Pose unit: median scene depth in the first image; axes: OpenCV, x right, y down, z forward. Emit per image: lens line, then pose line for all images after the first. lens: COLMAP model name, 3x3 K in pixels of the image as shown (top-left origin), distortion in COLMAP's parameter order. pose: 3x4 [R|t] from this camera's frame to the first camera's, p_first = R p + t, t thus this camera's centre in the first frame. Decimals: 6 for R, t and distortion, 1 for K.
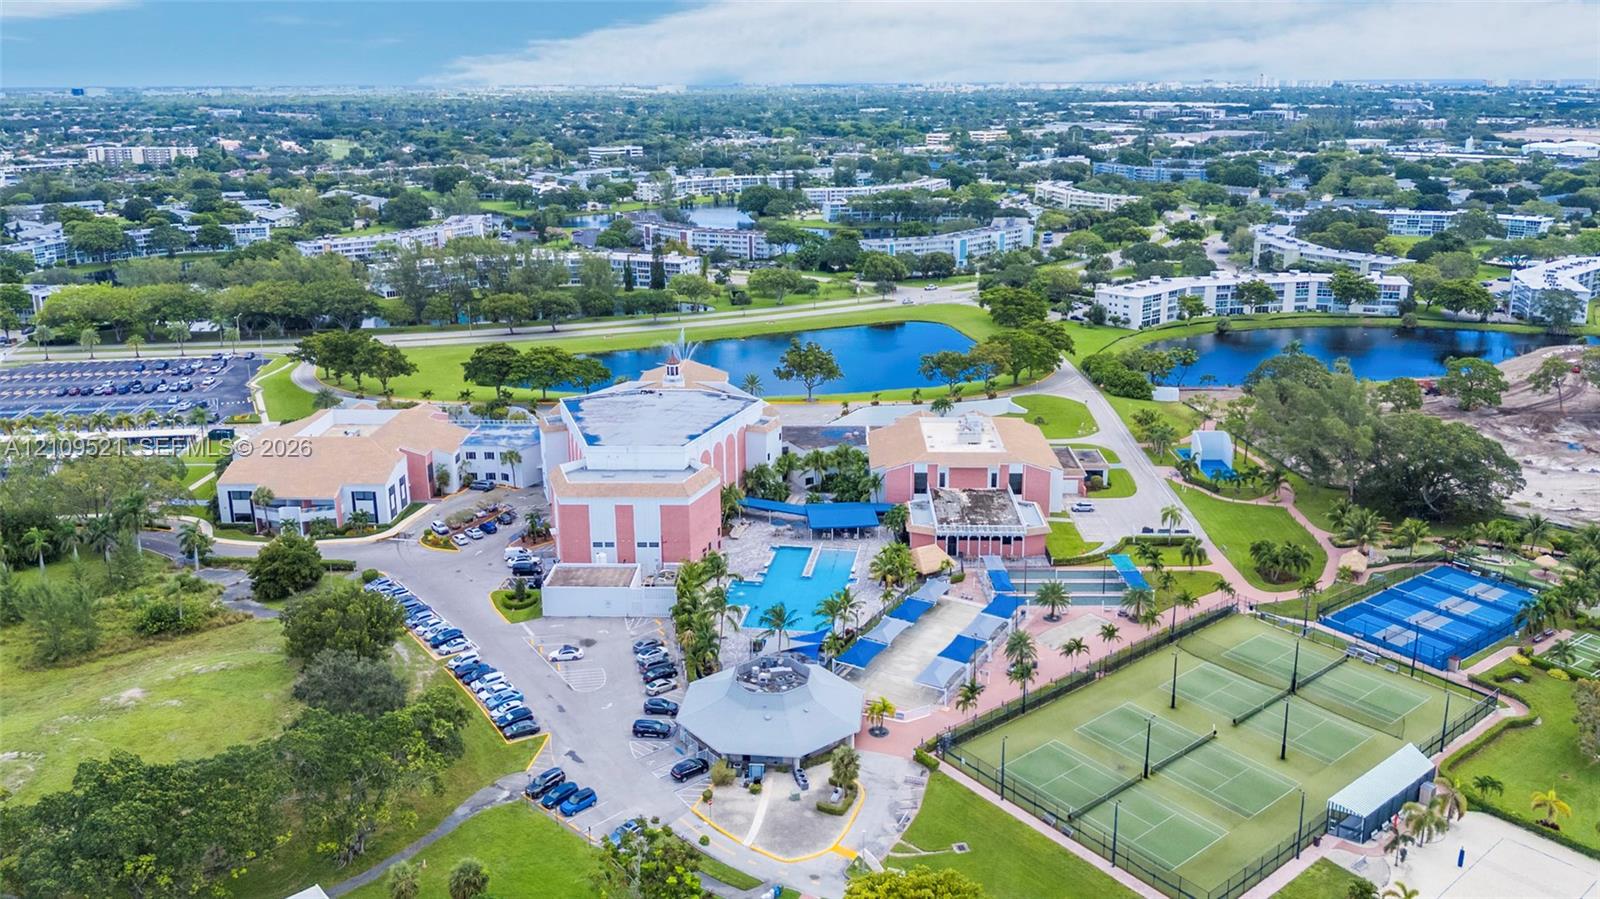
lens RADIAL K [[1203.6, 0, 800.0], [0, 1203.6, 449.5], [0, 0, 1]] dist [0.054392, -0.081296]
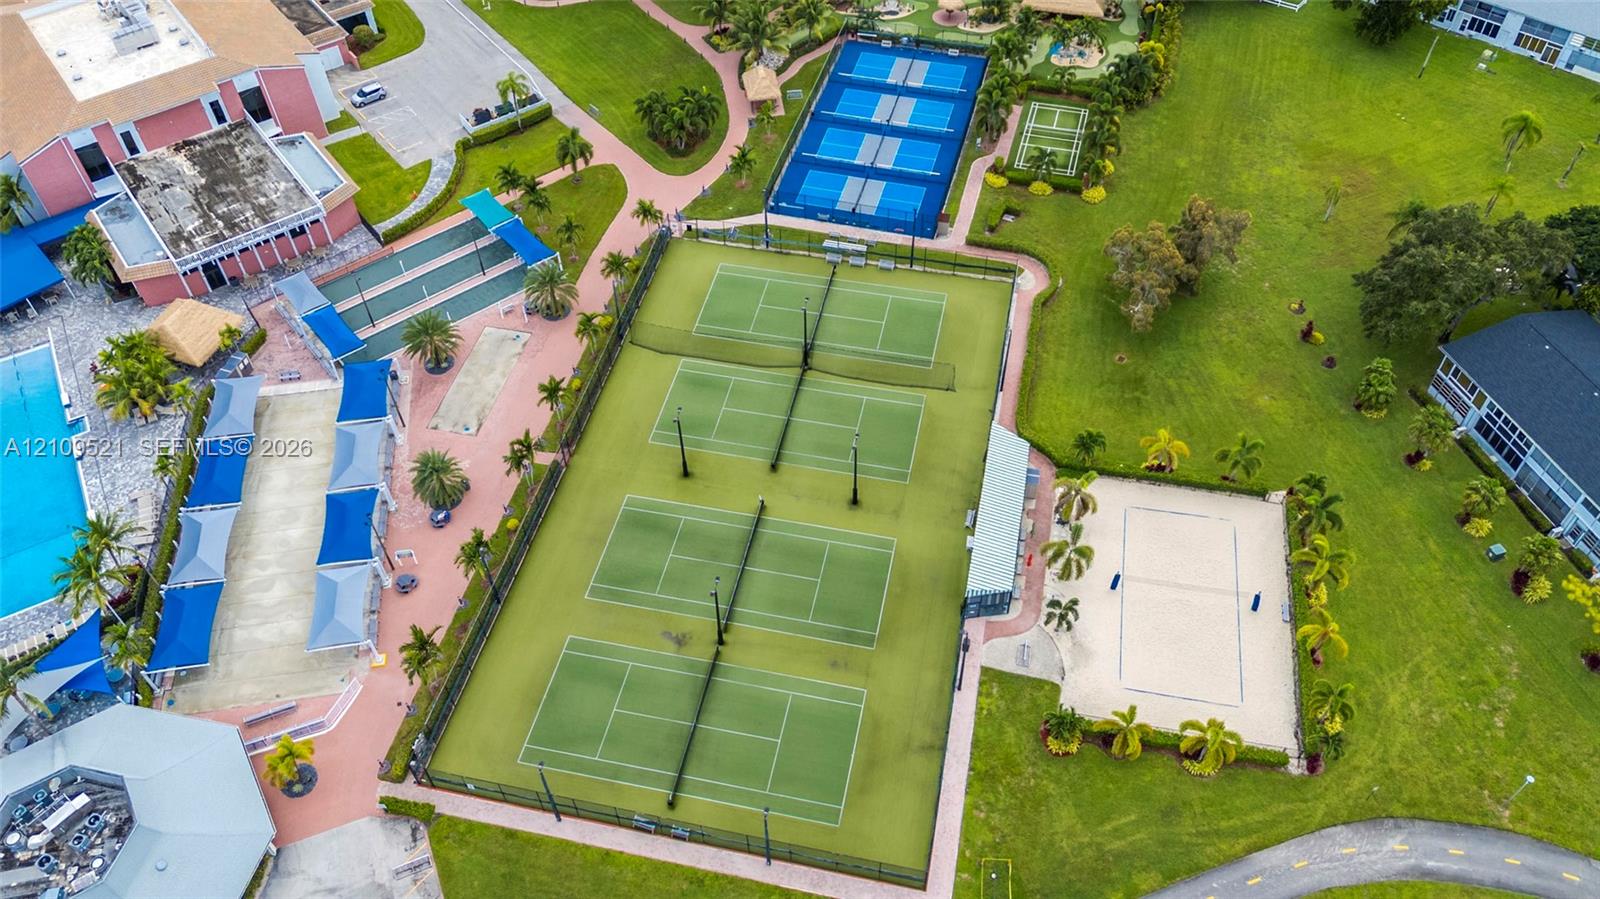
lens RADIAL K [[1203.6, 0, 800.0], [0, 1203.6, 449.5], [0, 0, 1]] dist [0.054392, -0.081296]
pose [[0.780370, -0.466971, 0.415886, 0.057352], [0.191467, 0.811571, 0.551990, -0.113208], [-0.595284, -0.351128, 0.722735, 0.331951]]
